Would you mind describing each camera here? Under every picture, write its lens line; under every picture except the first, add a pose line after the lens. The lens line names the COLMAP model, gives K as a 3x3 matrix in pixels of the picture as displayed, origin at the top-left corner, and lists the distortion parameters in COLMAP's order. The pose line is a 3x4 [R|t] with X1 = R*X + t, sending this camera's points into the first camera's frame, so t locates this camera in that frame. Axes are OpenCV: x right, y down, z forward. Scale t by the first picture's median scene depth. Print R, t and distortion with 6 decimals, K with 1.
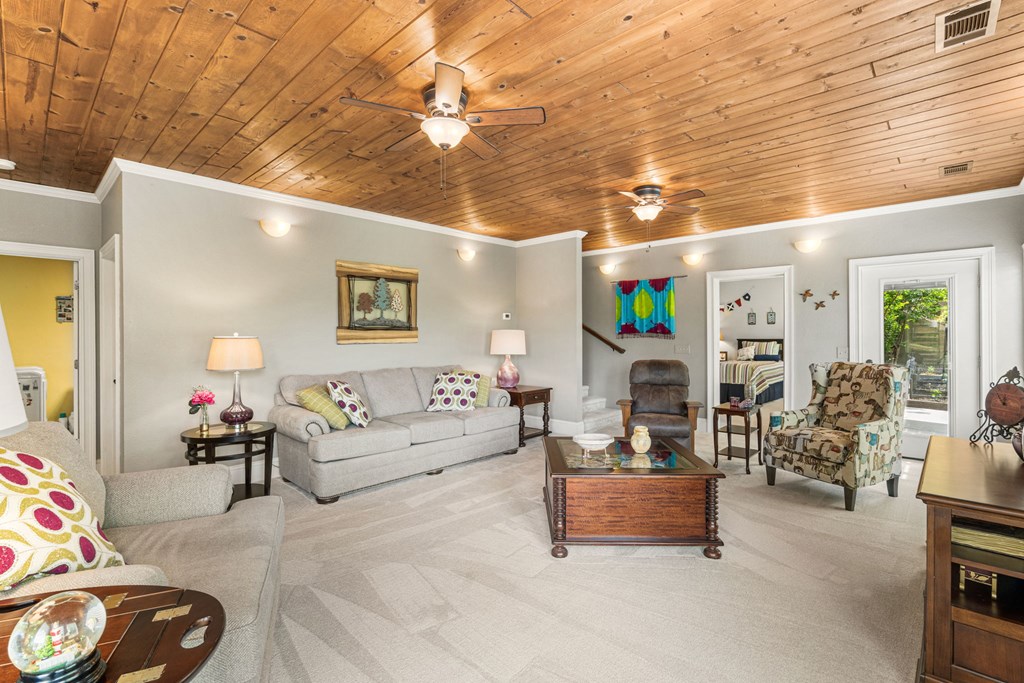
lens RADIAL K [[468.3, 0, 510.6], [0, 468.3, 338.8], [0, 0, 1]] dist [-0.001601, 0.000300]
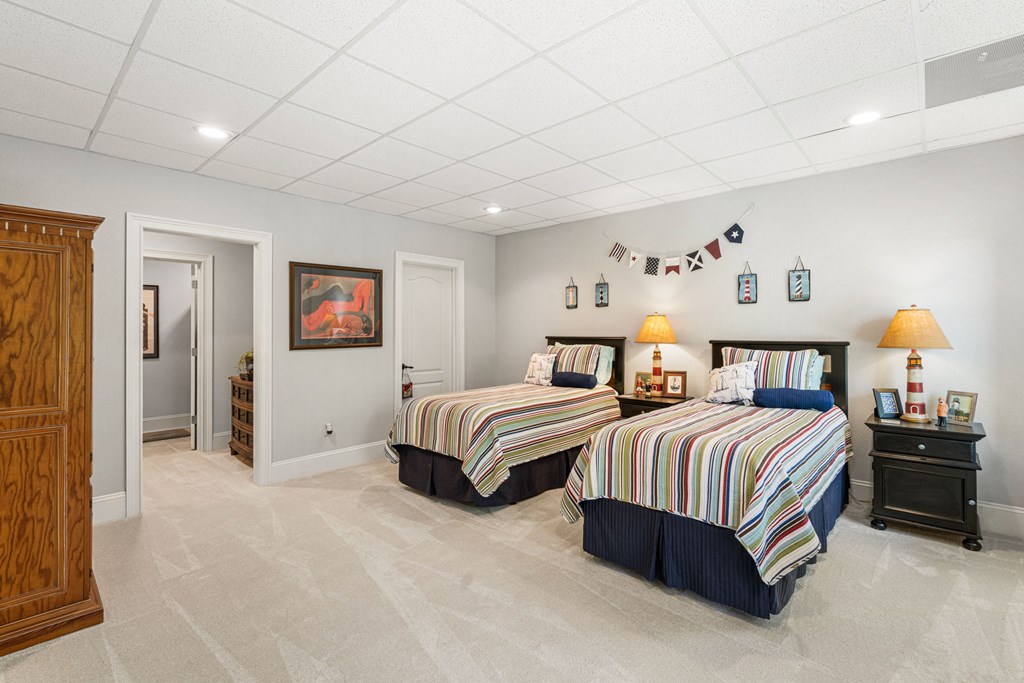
lens RADIAL K [[468.3, 0, 513.6], [0, 468.3, 339.4], [0, 0, 1]] dist [-0.001601, 0.000300]
pose [[0.999862, -0.000120, 0.016624, 0.318108], [0.000032, 0.999986, 0.005319, -0.003401], [-0.016624, -0.005318, 0.999848, 0.620647]]
